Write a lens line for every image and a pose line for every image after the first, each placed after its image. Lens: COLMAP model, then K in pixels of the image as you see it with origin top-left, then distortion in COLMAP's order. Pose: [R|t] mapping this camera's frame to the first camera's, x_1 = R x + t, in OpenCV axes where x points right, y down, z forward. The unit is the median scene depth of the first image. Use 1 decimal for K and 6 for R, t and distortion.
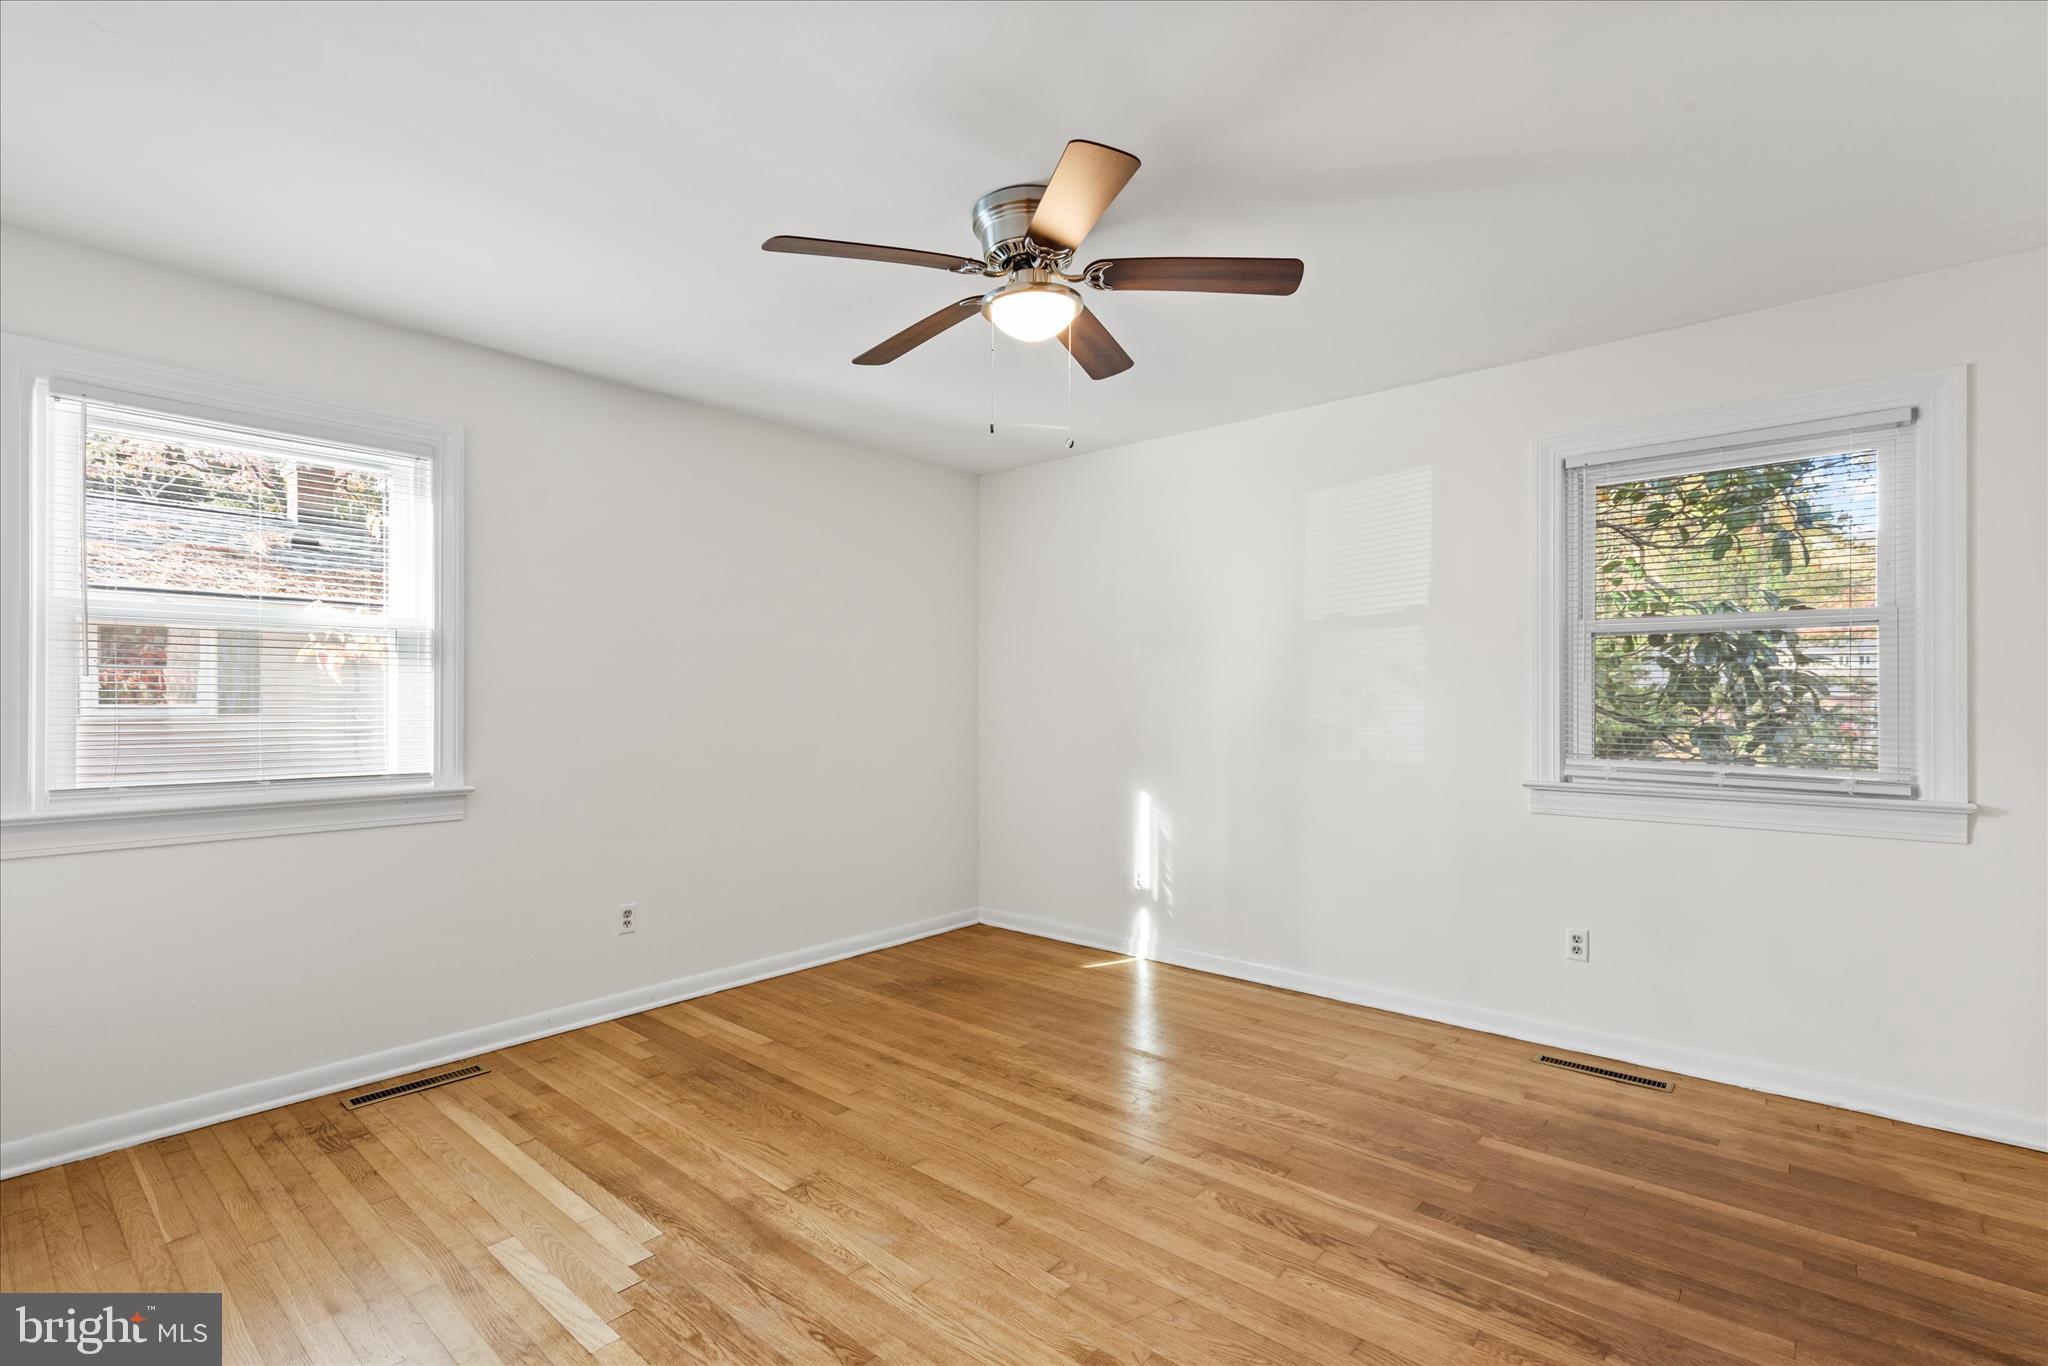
lens RADIAL K [[944.4, 0, 1022.9], [0, 944.4, 683.9], [0, 0, 1]] dist [0.000772, -0.000023]
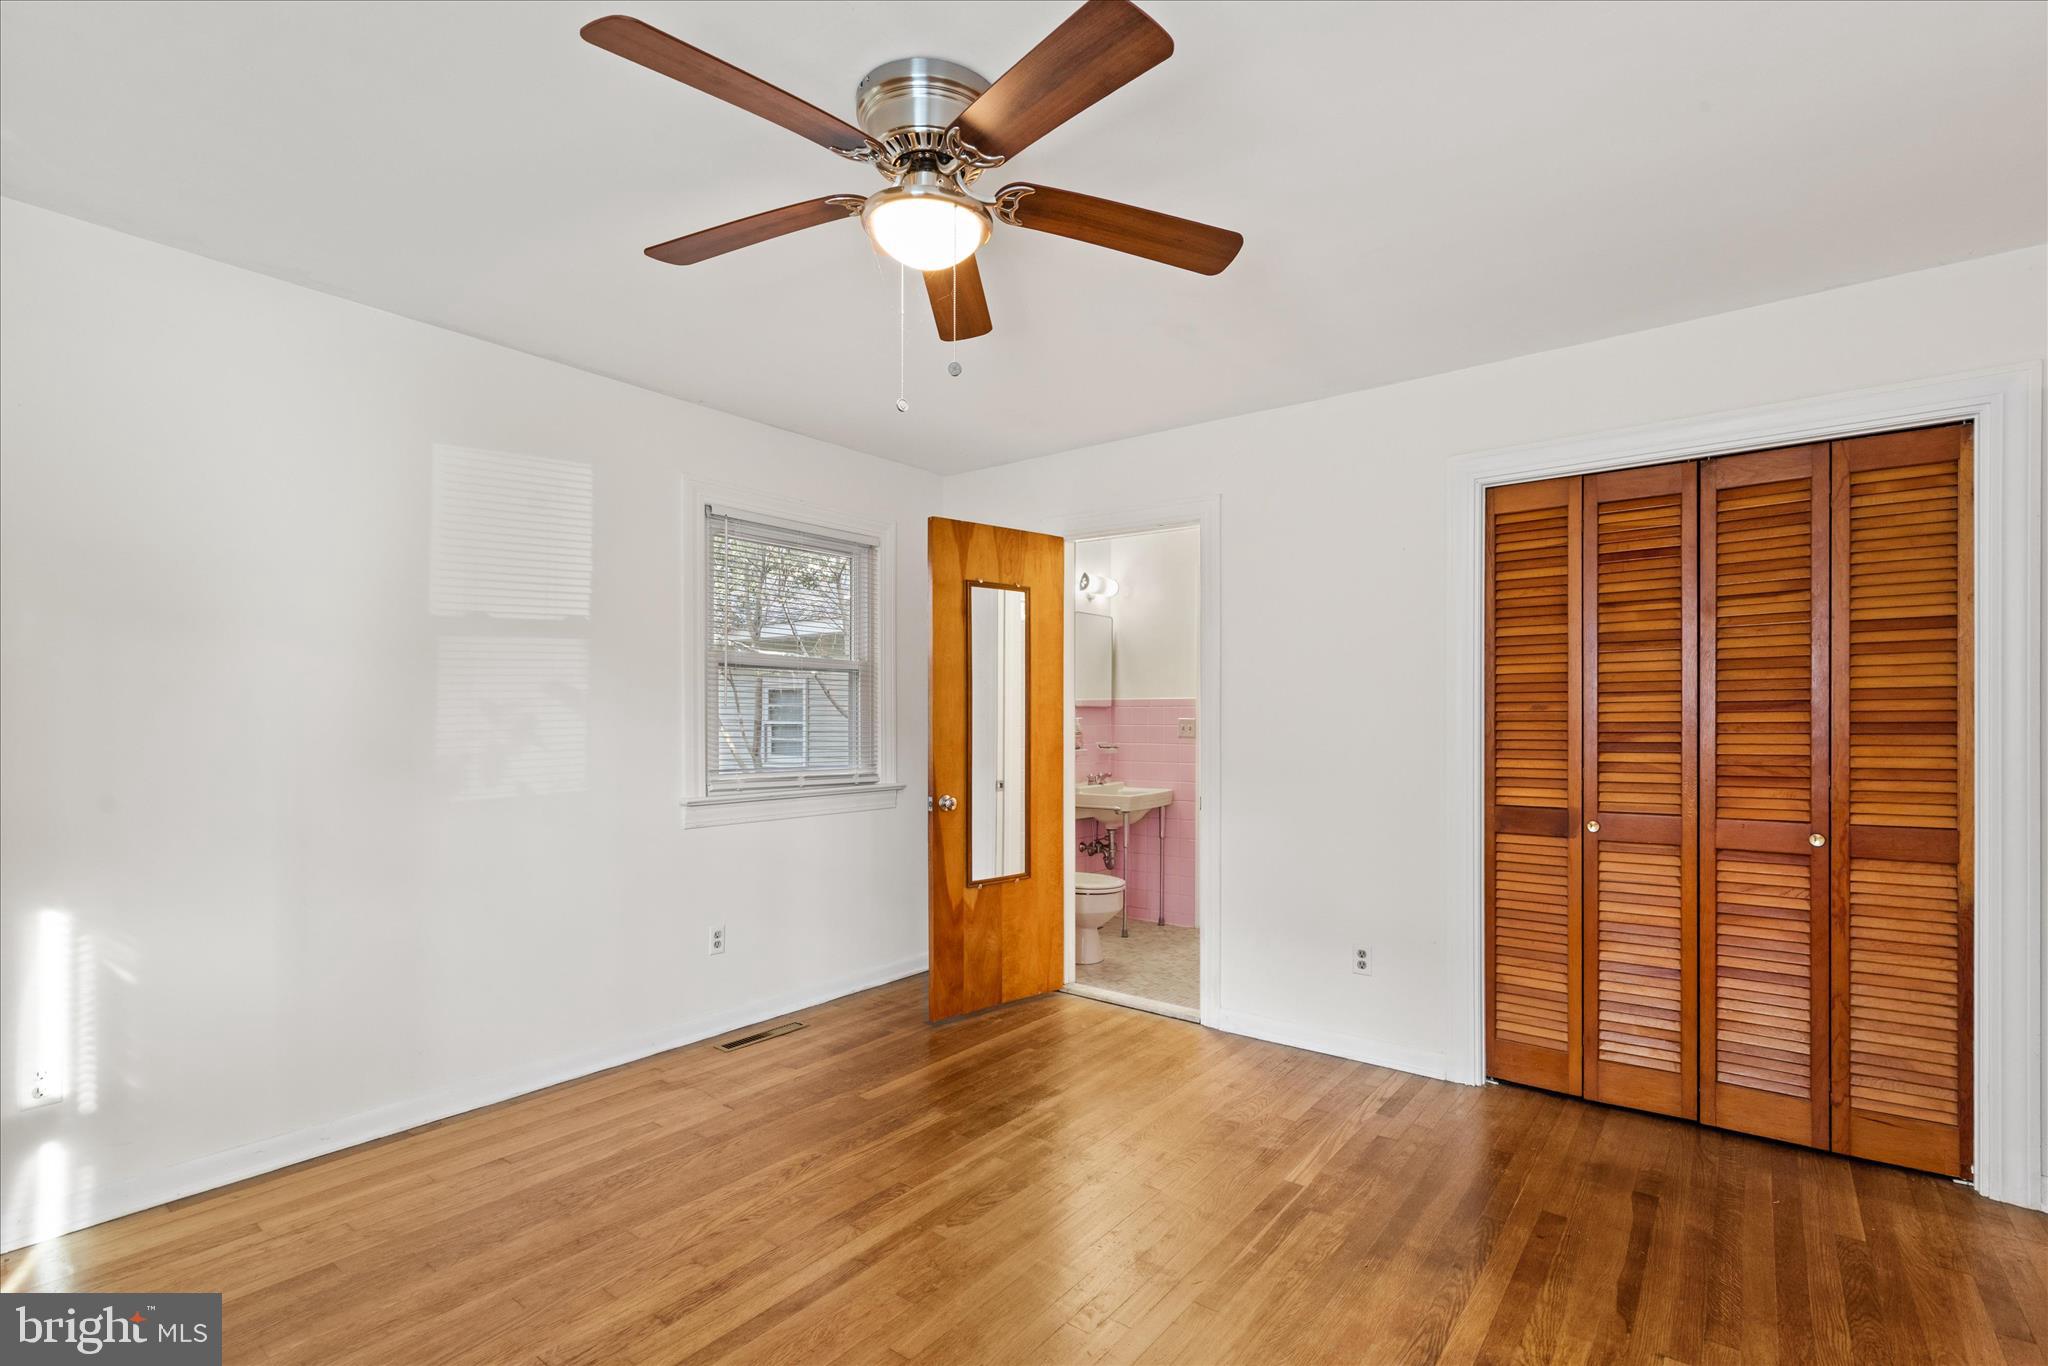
lens RADIAL K [[949.6, 0, 1034.5], [0, 949.6, 718.1], [0, 0, 1]] dist [0.000782, -0.000228]
pose [[-0.073897, 0.003932, 0.997258, -0.587781], [-0.014597, 0.999881, -0.005024, 0.012657], [-0.997159, -0.014929, -0.073831, 0.733687]]
